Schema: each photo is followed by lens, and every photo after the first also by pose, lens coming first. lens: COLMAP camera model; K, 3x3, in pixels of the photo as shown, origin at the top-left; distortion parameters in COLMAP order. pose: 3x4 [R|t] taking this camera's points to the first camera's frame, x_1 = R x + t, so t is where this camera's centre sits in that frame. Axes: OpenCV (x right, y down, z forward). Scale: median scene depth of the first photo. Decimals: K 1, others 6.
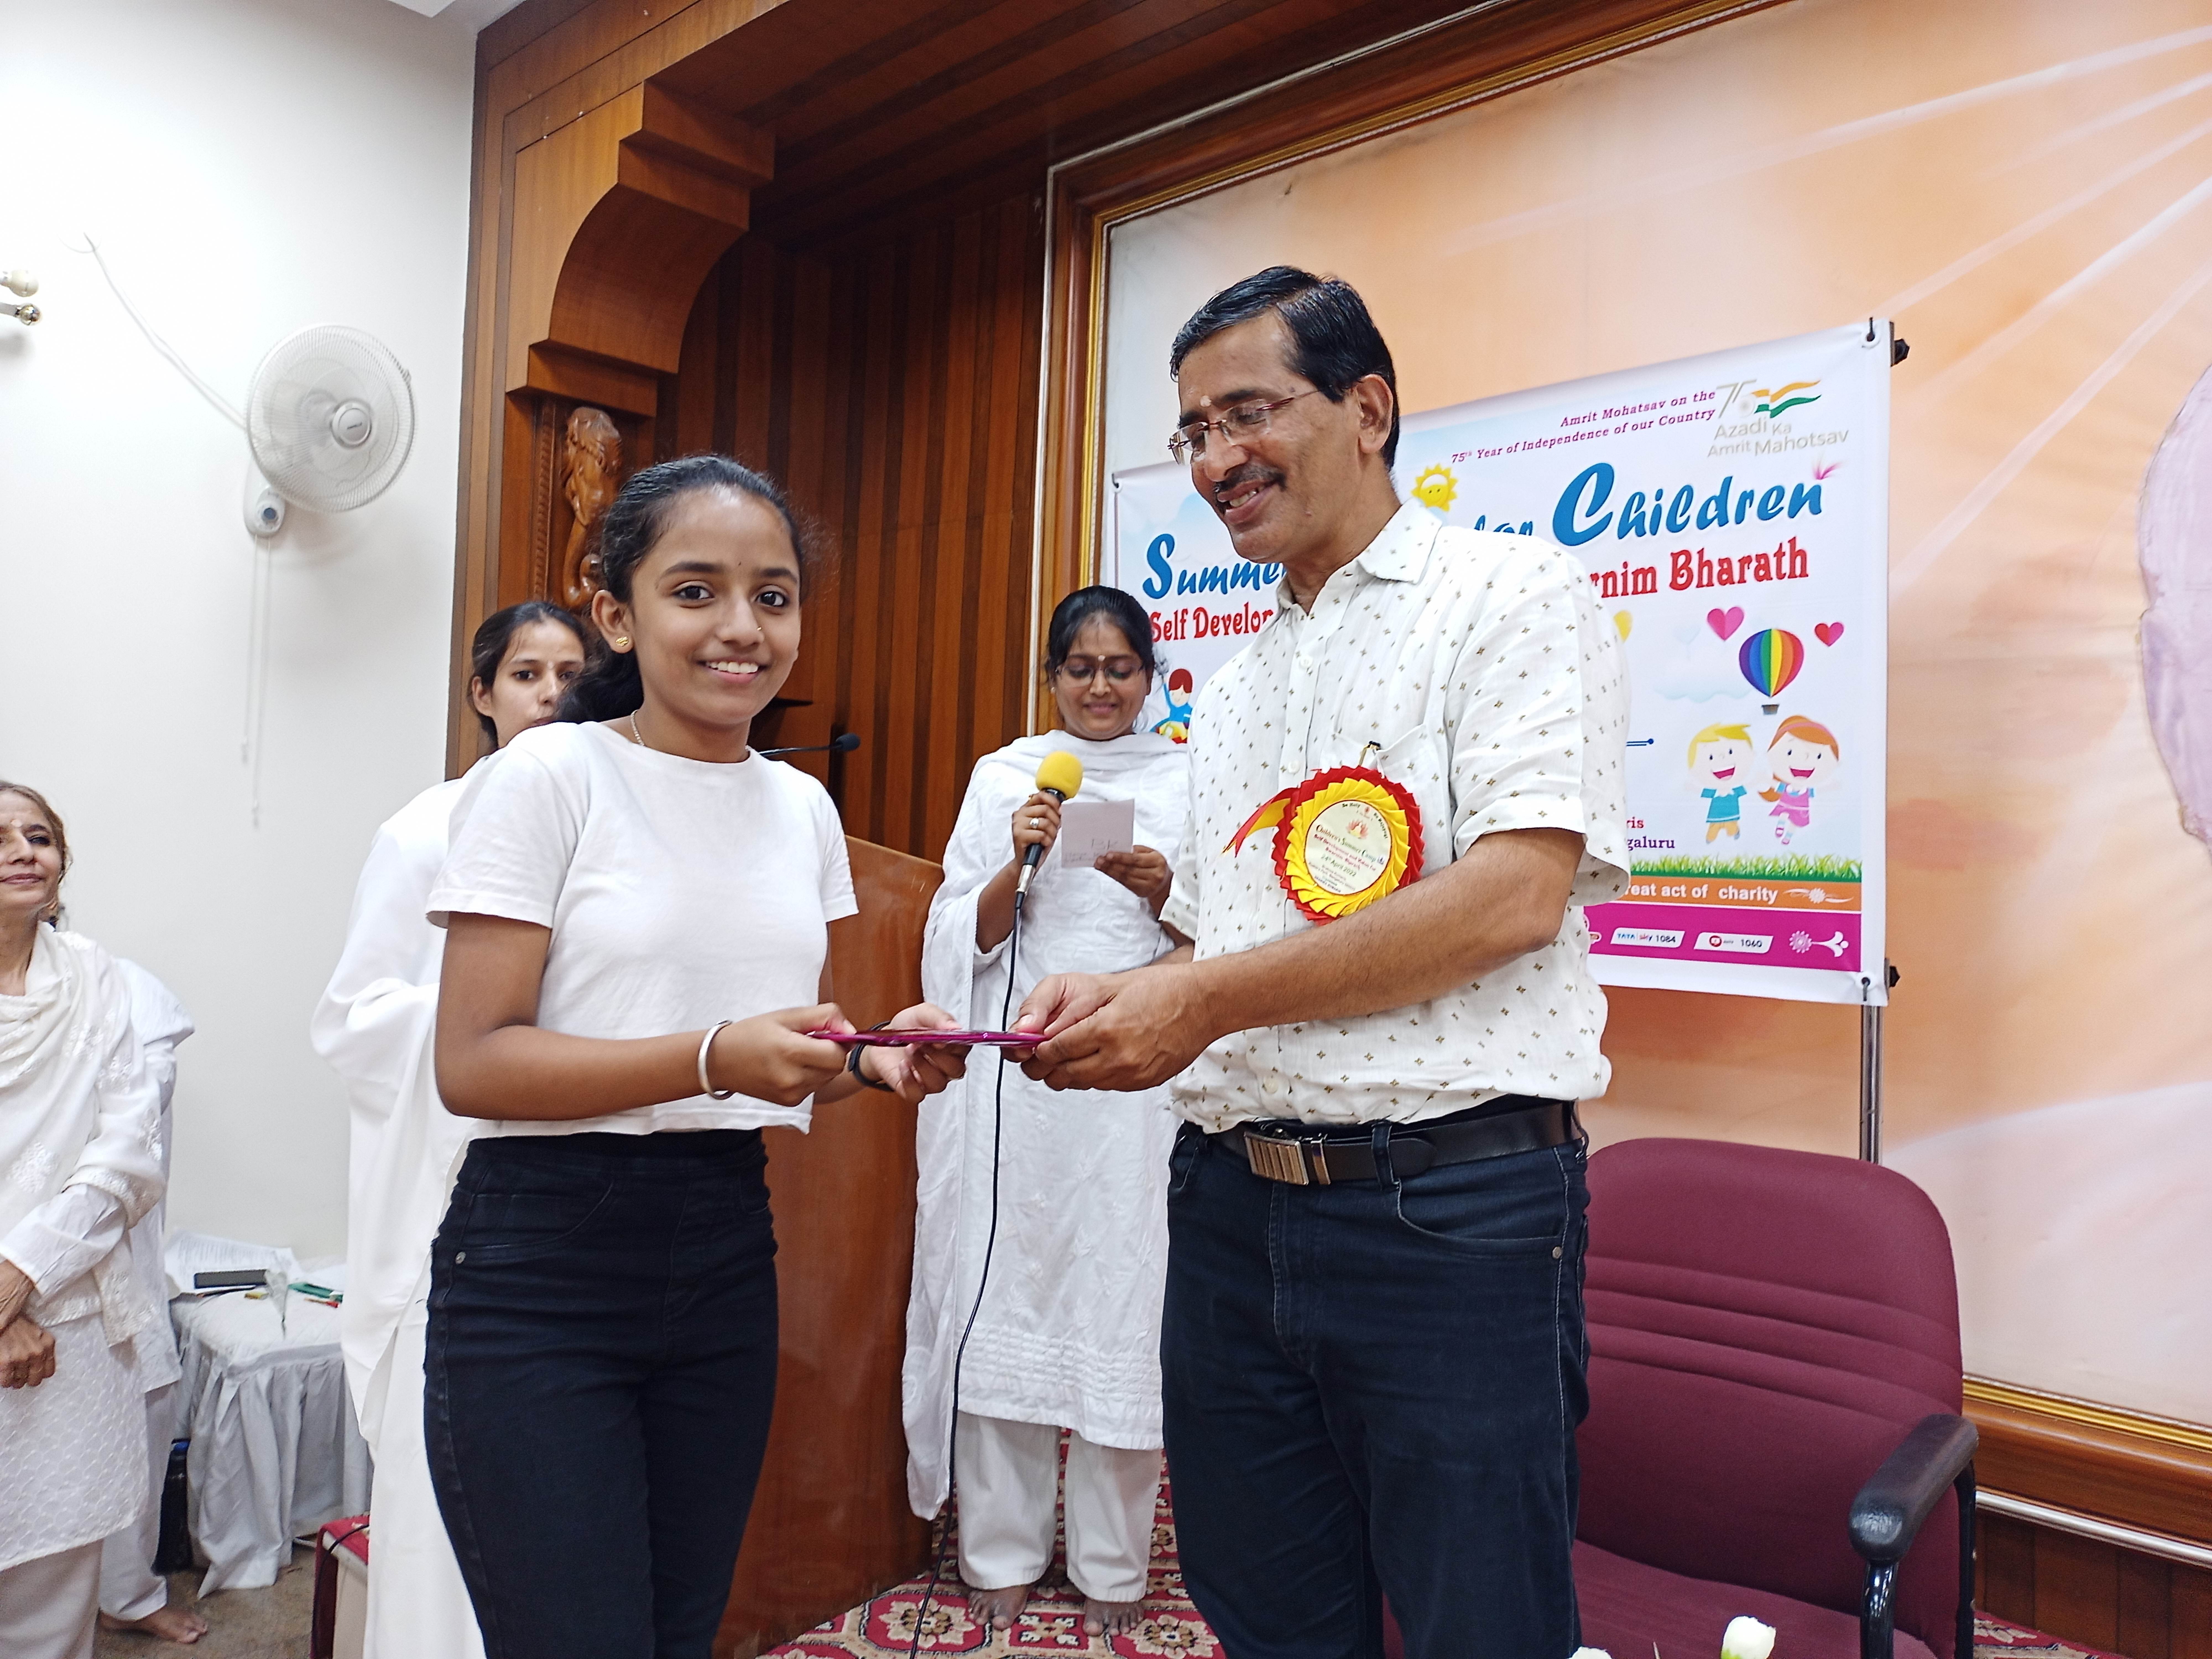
lens RADIAL K [[1597.8, 0, 1182.5], [0, 1597.8, 848.8], [0, 0, 1]] dist [0.018607, -0.020024]
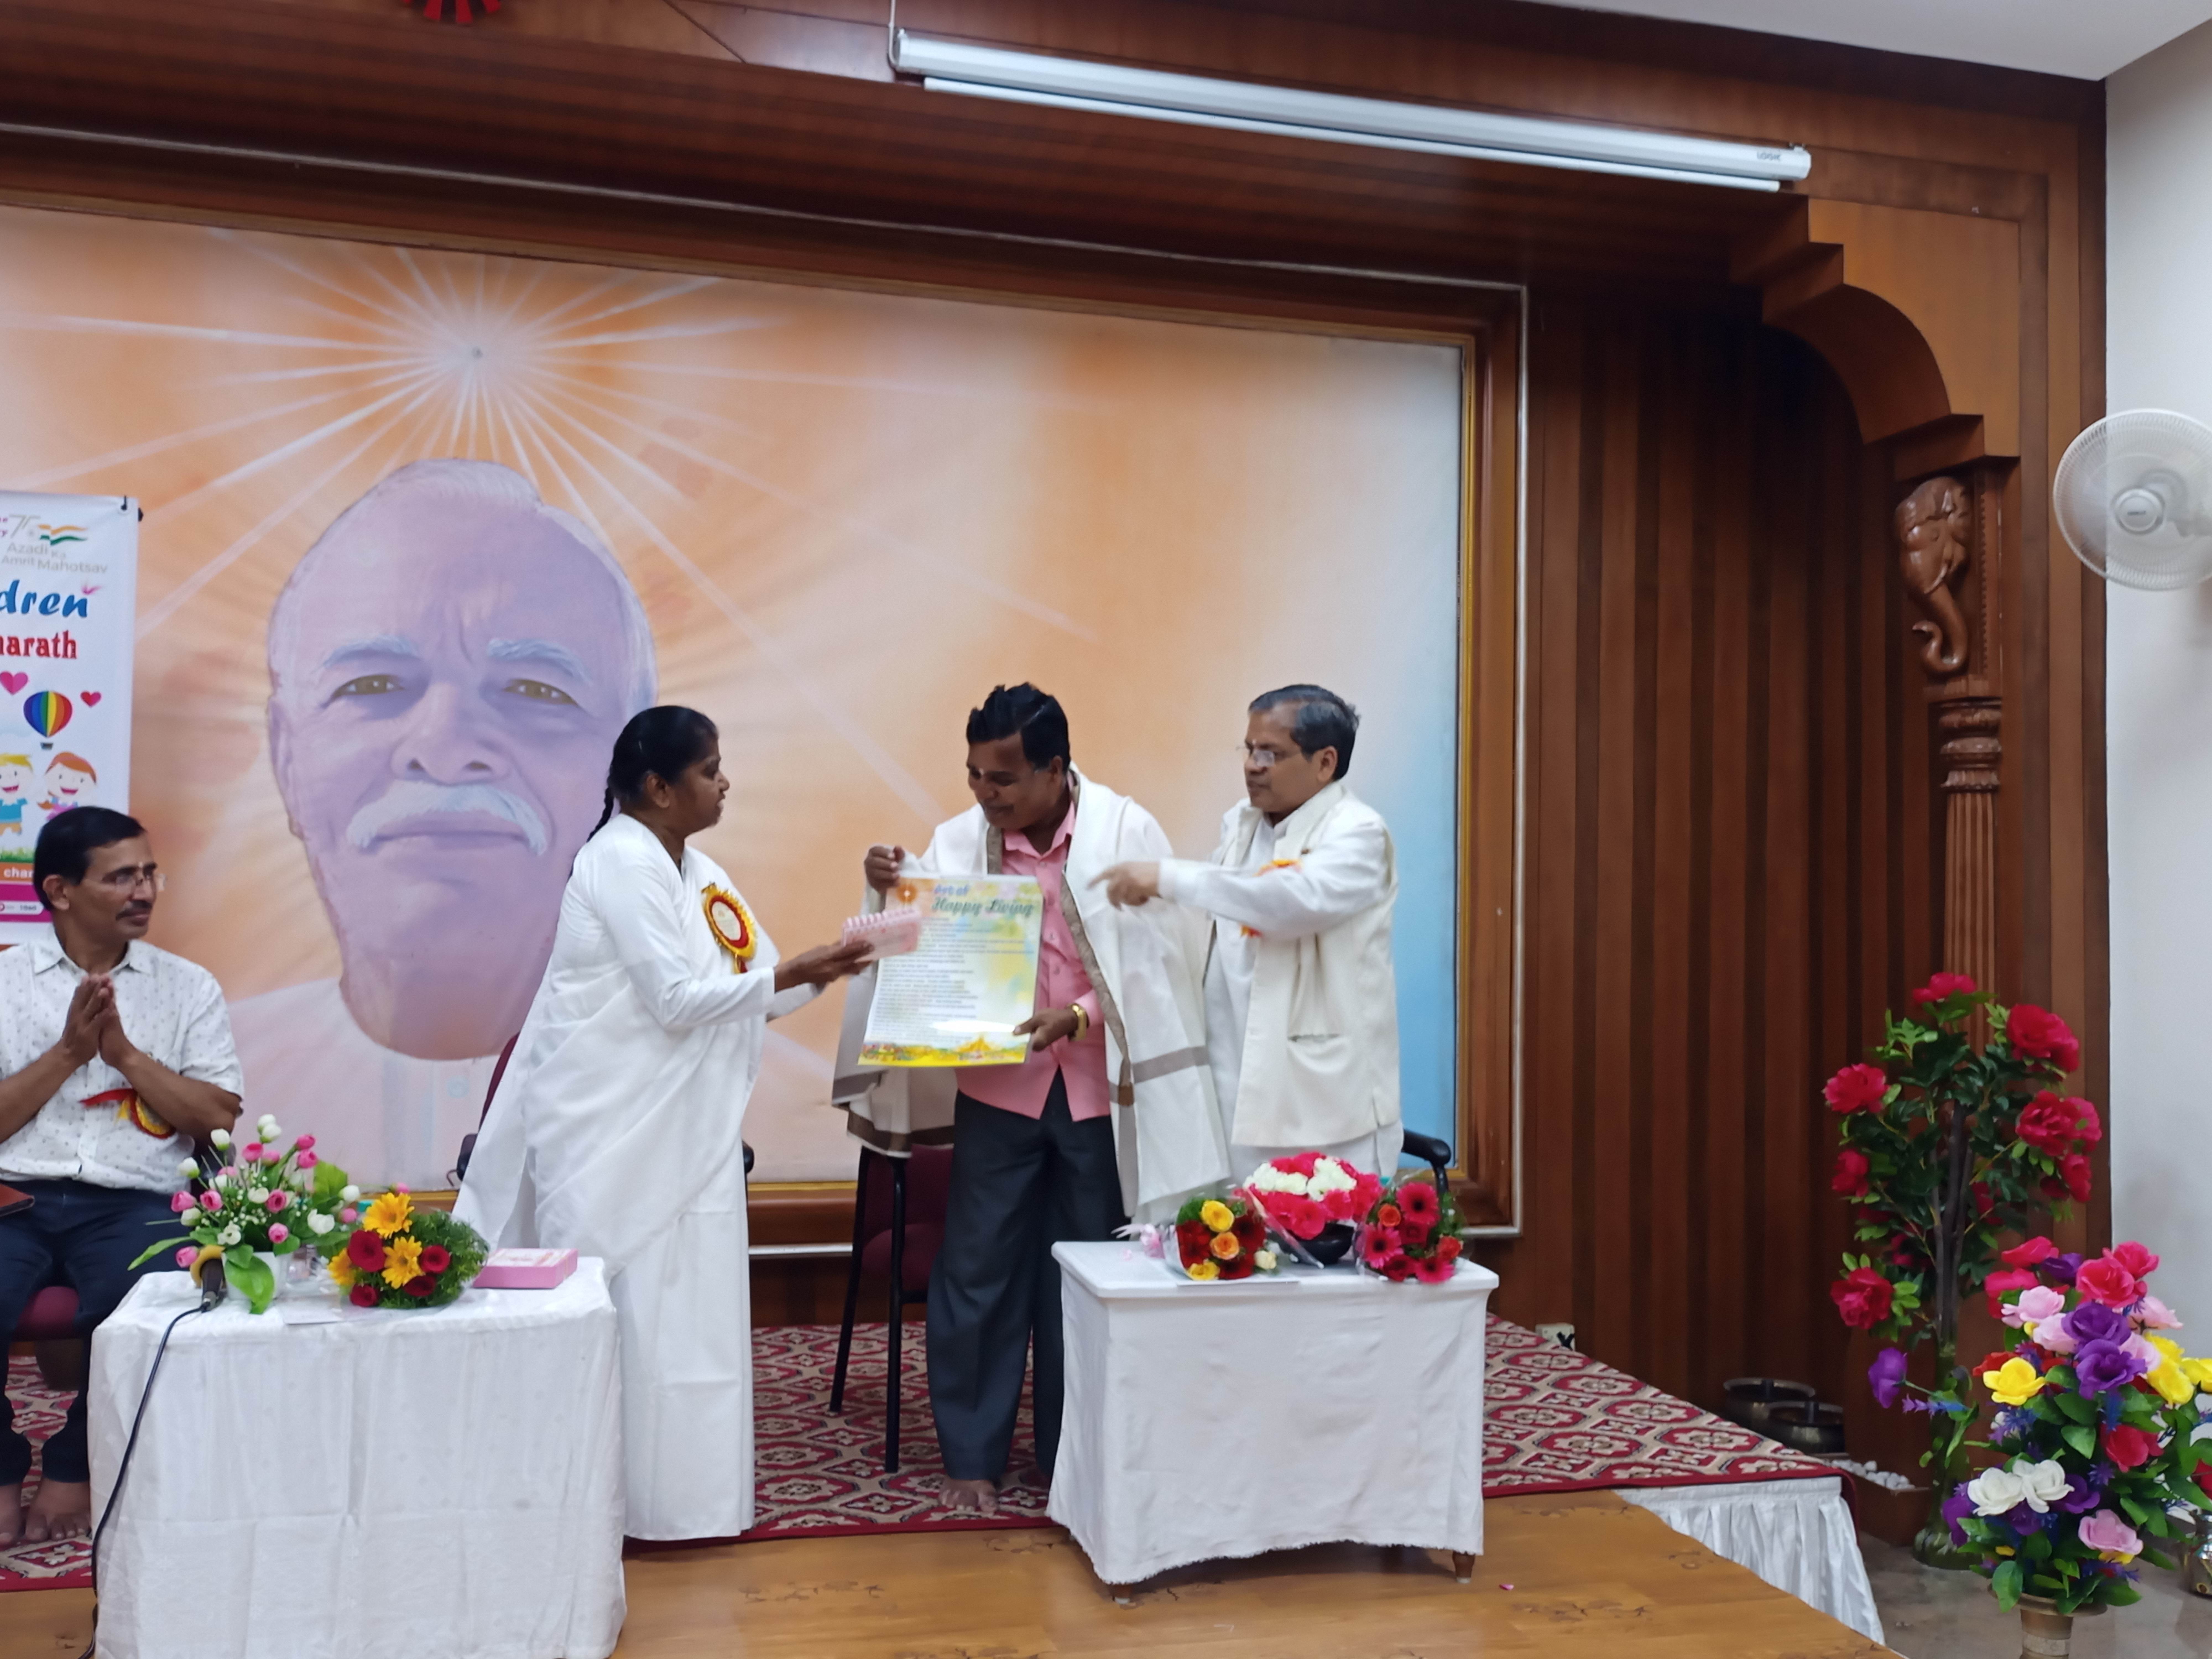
lens RADIAL K [[2219.3, 0, 1102.6], [0, 2219.3, 782.9], [0, 0, 1]] dist [0.082765, 0.000000]
pose [[0.531137, 0.030269, 0.846745, -0.852494], [-0.016367, 0.999542, -0.025464, -0.017043], [-0.847128, -0.000334, 0.531389, -0.892667]]
